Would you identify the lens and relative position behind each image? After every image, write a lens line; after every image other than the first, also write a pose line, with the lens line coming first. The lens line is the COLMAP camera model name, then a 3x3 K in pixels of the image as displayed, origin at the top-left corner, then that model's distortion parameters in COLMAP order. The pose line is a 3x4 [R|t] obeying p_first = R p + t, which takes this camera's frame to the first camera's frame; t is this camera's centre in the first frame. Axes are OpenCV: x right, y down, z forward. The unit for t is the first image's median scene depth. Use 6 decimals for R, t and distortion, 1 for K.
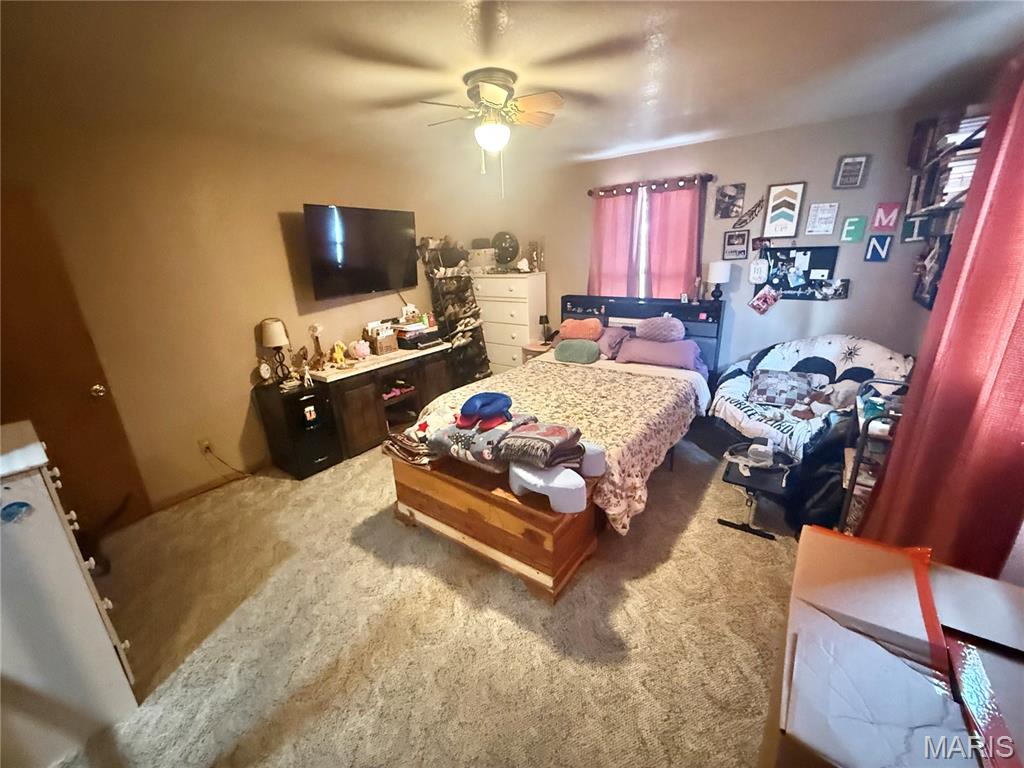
lens RADIAL K [[408.2, 0, 509.2], [0, 408.2, 384.7], [0, 0, 1]] dist [-0.001145, 0.000119]
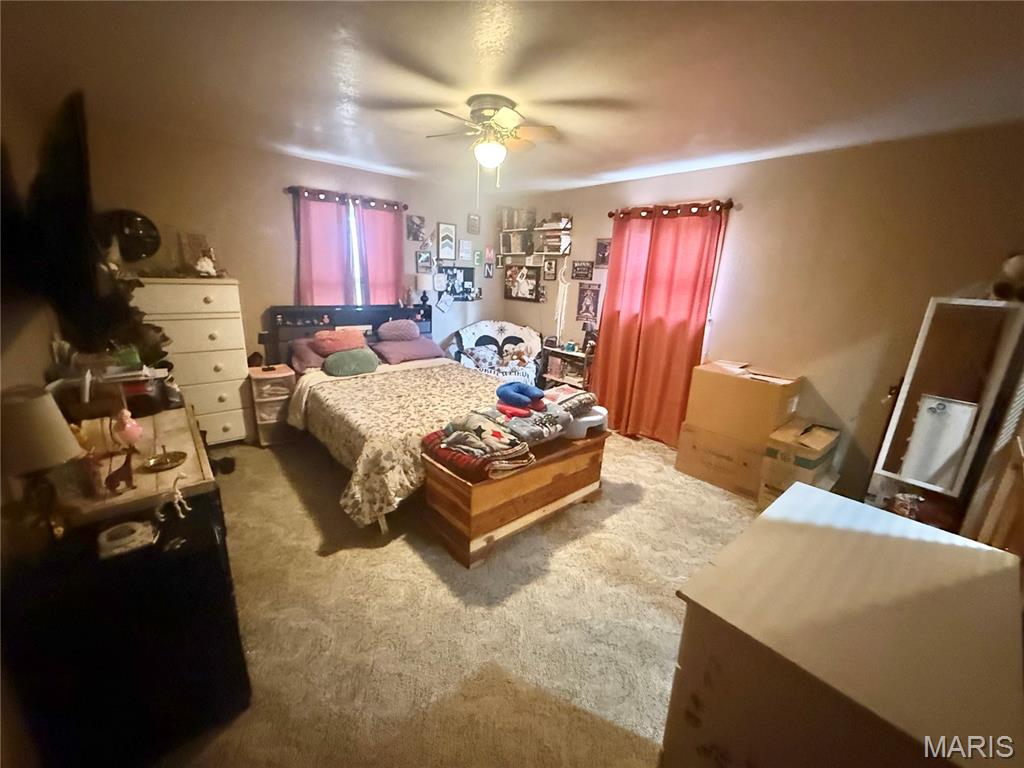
lens RADIAL K [[408.2, 0, 509.2], [0, 408.2, 384.7], [0, 0, 1]] dist [-0.001145, 0.000119]
pose [[0.210583, -0.215249, 0.953584, -0.788155], [0.250757, 0.954714, 0.160129, -0.111168], [-0.944868, 0.205398, 0.255022, 0.512692]]
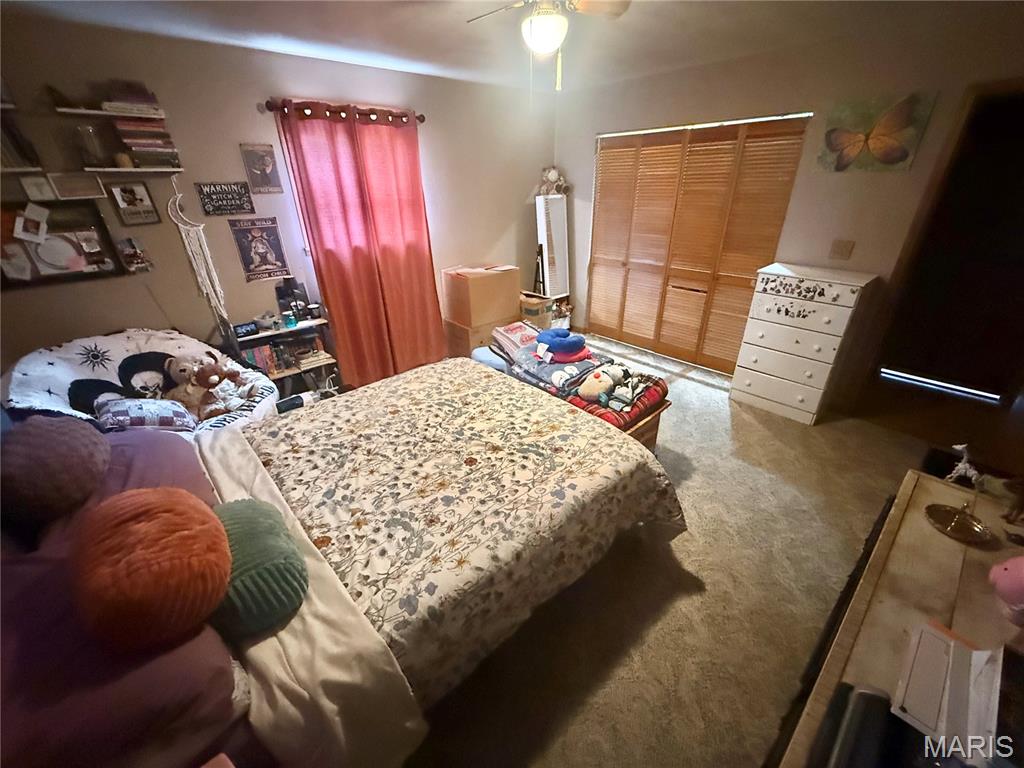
lens RADIAL K [[411.5, 0, 510.9], [0, 411.5, 385.3], [0, 0, 1]] dist [0.000022, -0.000166]
pose [[-0.978769, -0.037310, 0.201541, -0.103789], [0.114809, 0.714761, 0.689881, -0.433688], [-0.169793, 0.698373, -0.695303, 1.294545]]
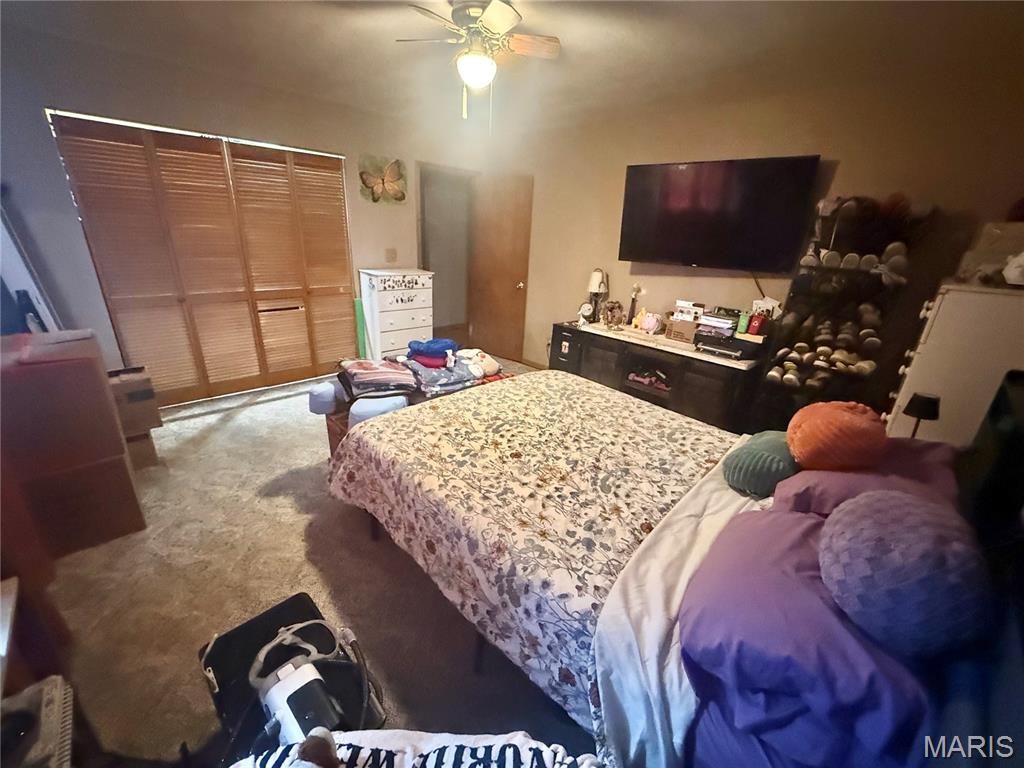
lens RADIAL K [[408.2, 0, 509.2], [0, 408.2, 384.7], [0, 0, 1]] dist [-0.001145, 0.000119]
pose [[-0.155700, 0.382770, -0.910629, 0.664466], [-0.349384, 0.840942, 0.413216, -0.271144], [0.923953, 0.382497, 0.002799, 0.854631]]
